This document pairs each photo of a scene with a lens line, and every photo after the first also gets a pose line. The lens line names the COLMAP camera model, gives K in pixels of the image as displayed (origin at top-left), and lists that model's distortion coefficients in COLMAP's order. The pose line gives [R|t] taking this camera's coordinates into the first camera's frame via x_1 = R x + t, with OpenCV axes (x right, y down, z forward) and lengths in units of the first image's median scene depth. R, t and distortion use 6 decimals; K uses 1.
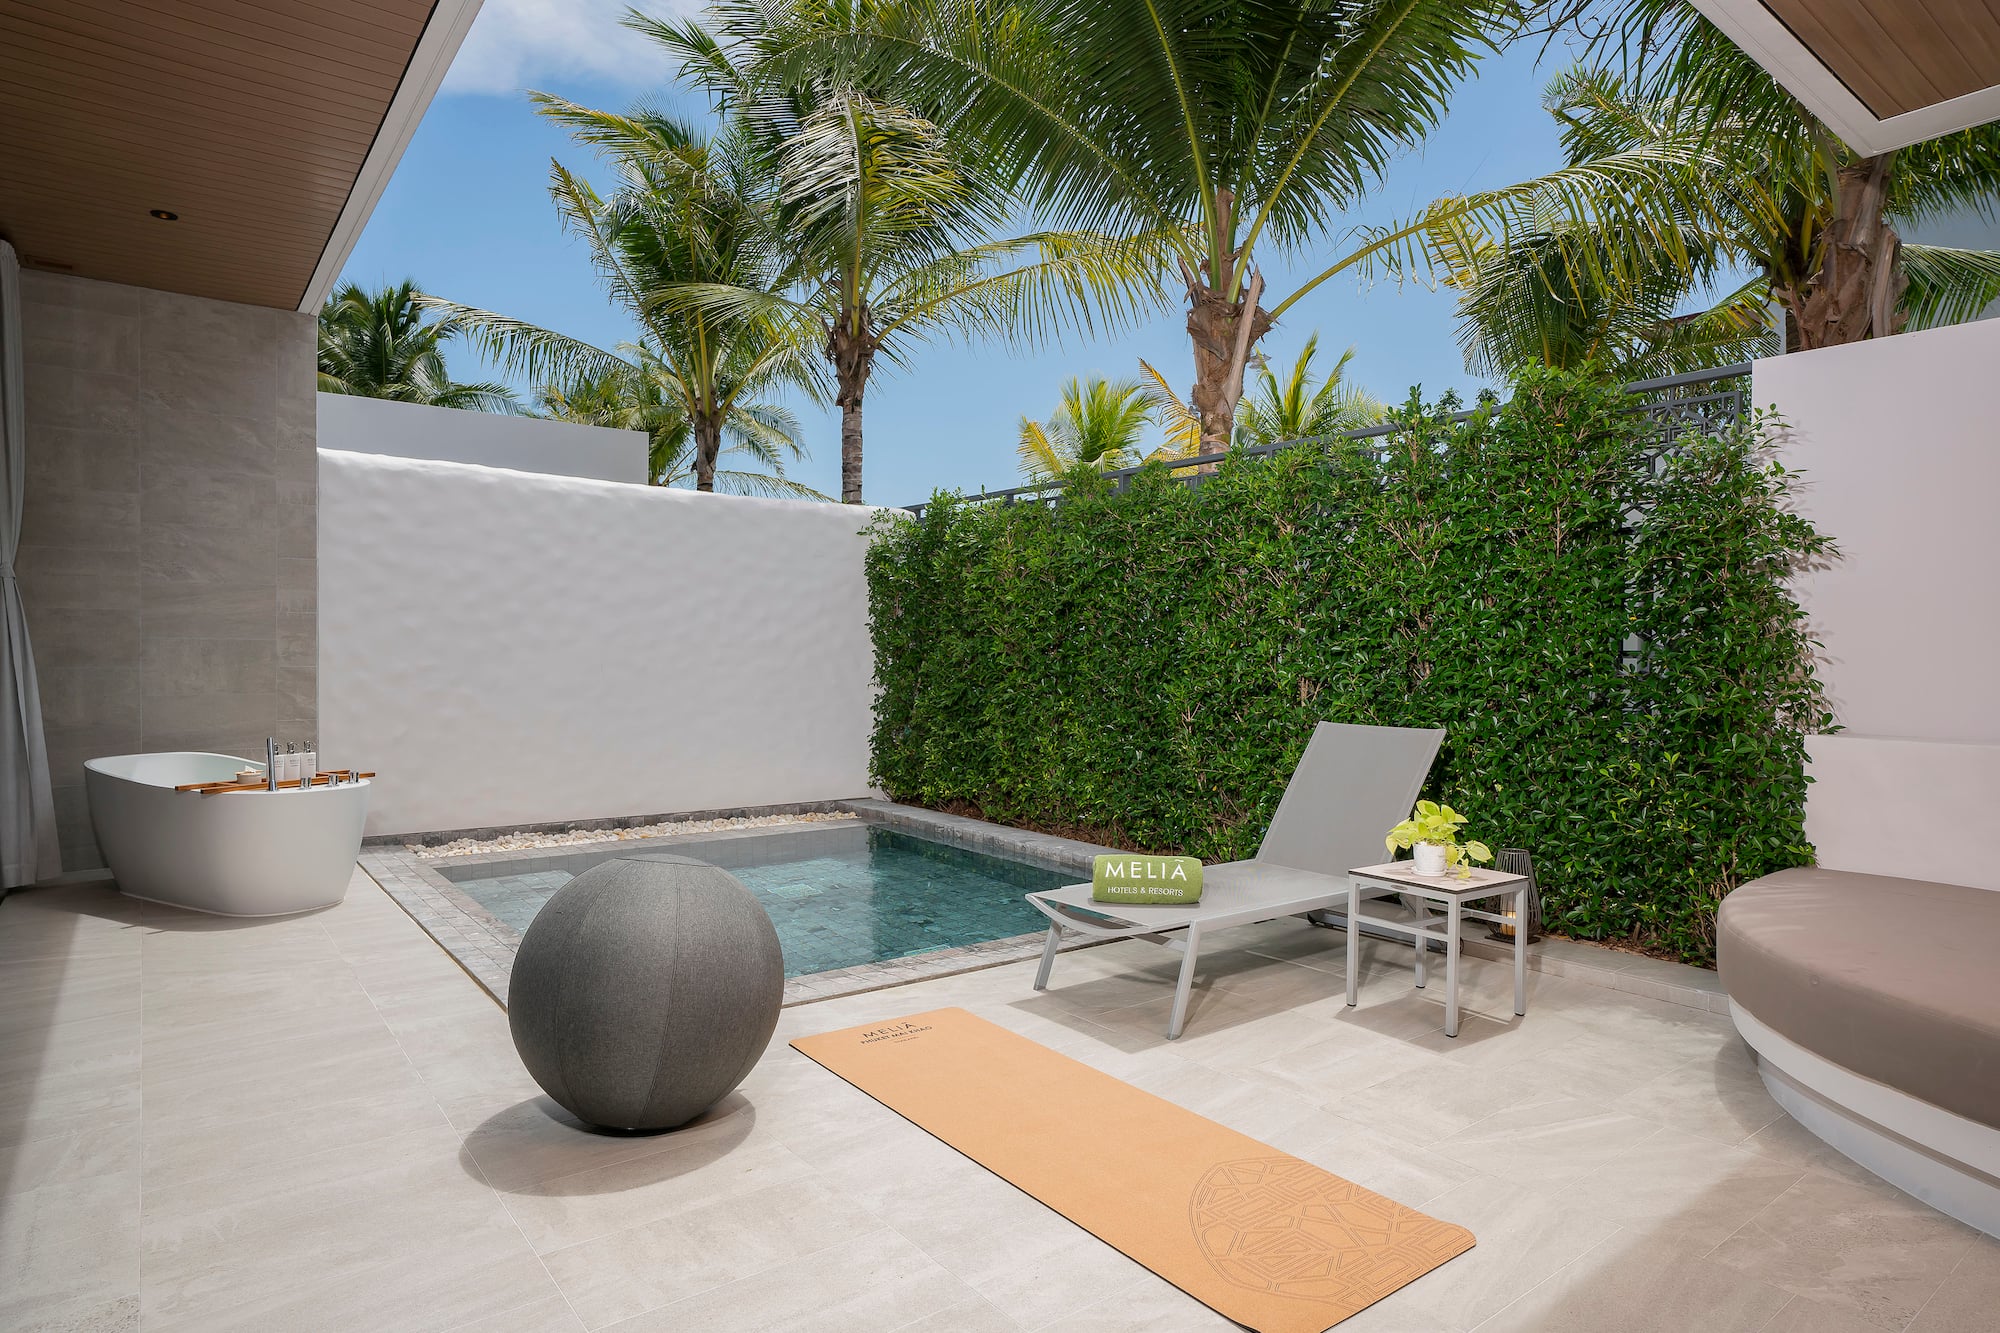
lens RADIAL K [[1127.3, 0, 1002.2], [0, 1127.3, 659.4], [0, 0, 1]] dist [-0.005637, 0.004016]
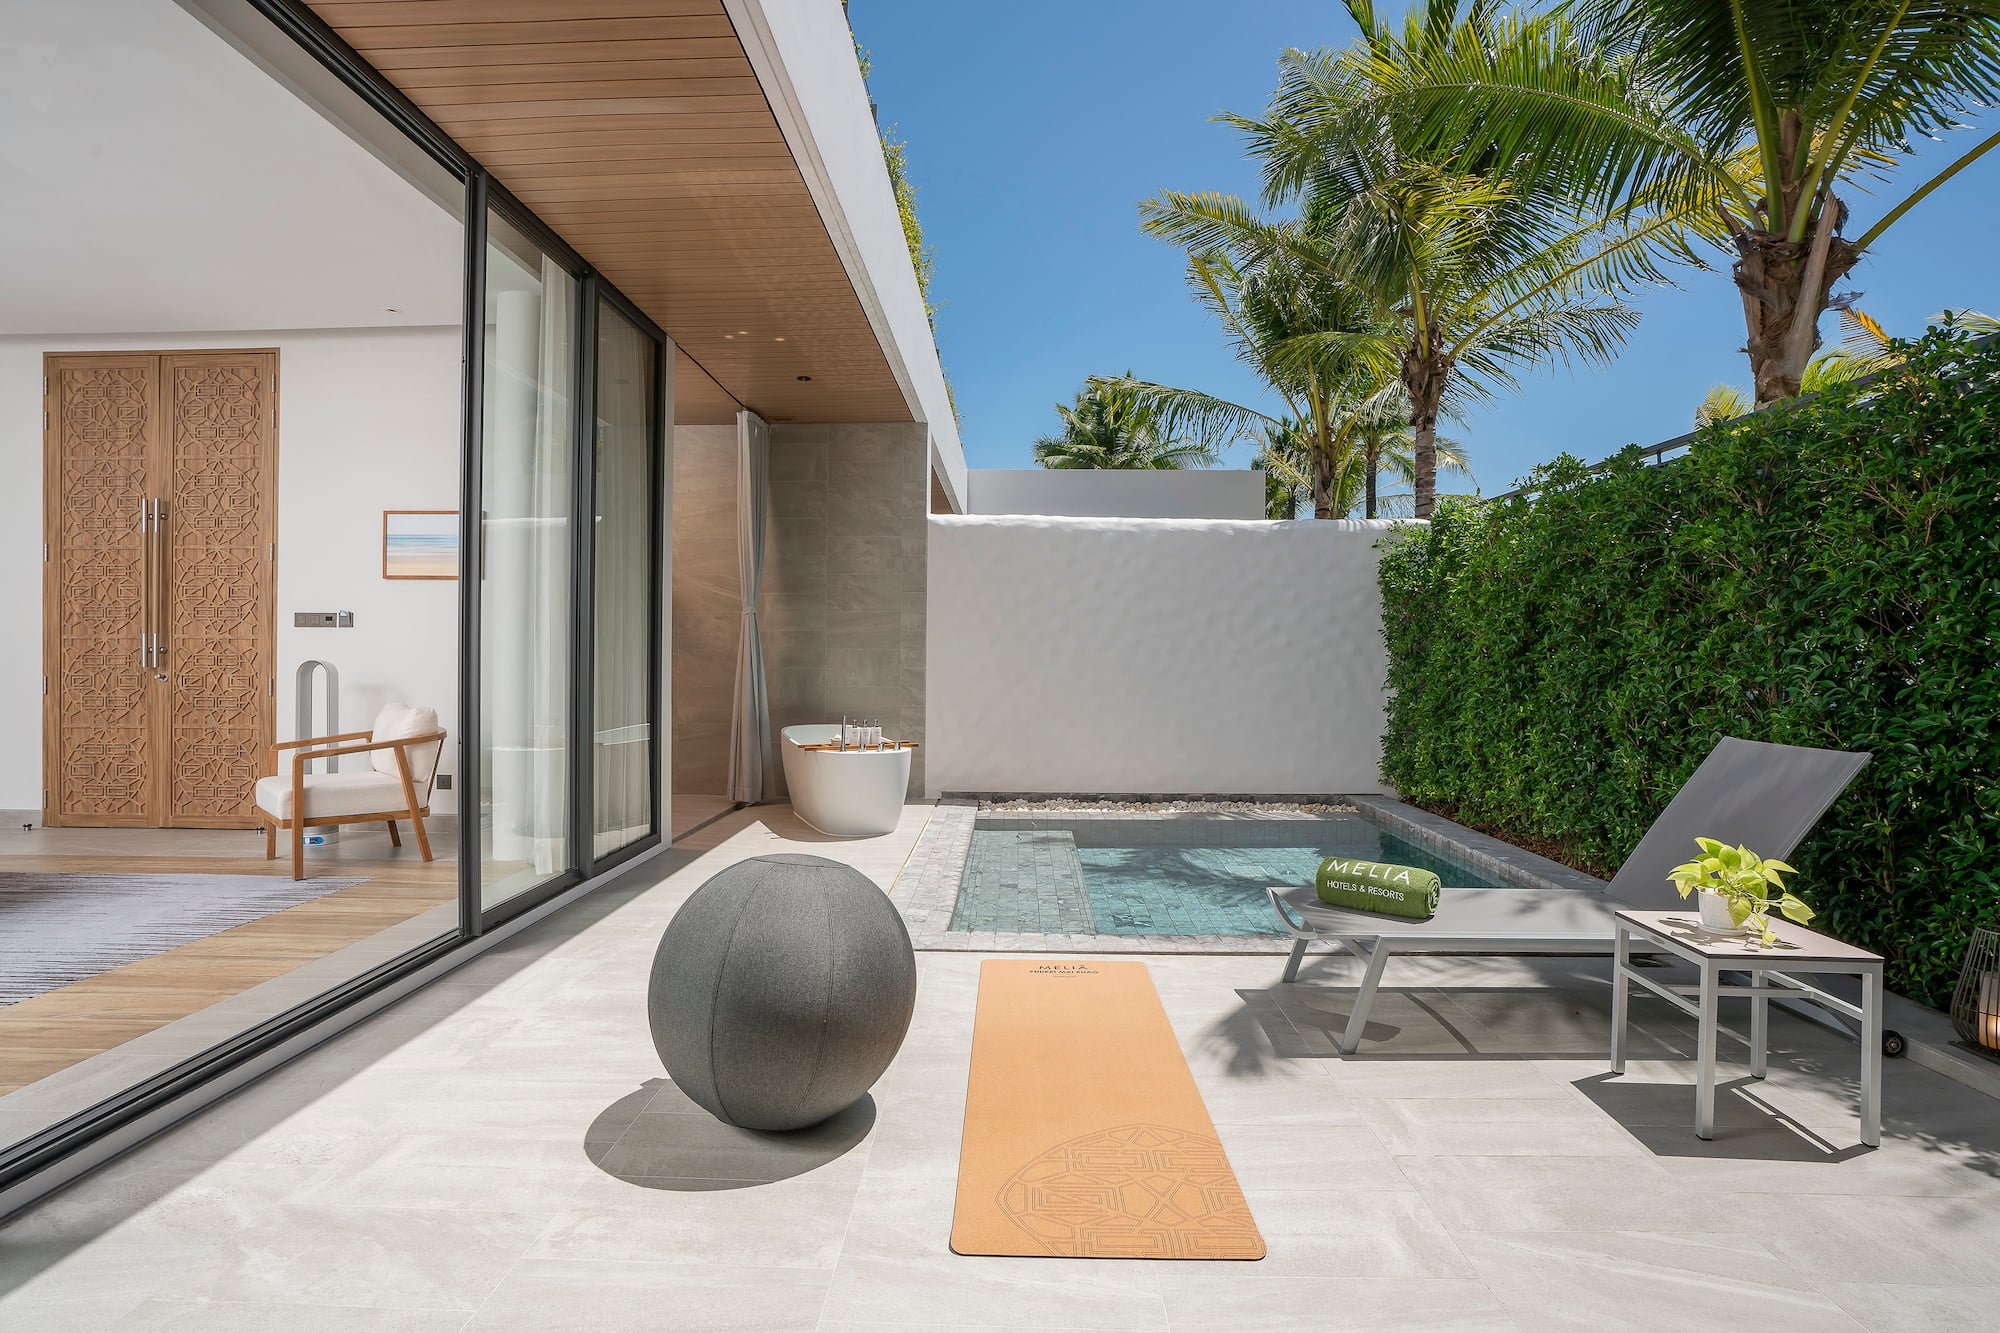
lens RADIAL K [[983.6, 0, 1010.3], [0, 983.6, 627.9], [0, 0, 1]] dist [0.003592, 0.001613]
pose [[0.791220, -0.021719, -0.611146, 0.212775], [-0.001618, 0.999291, -0.037608, 0.002214], [0.611529, 0.030745, 0.790624, 0.070788]]
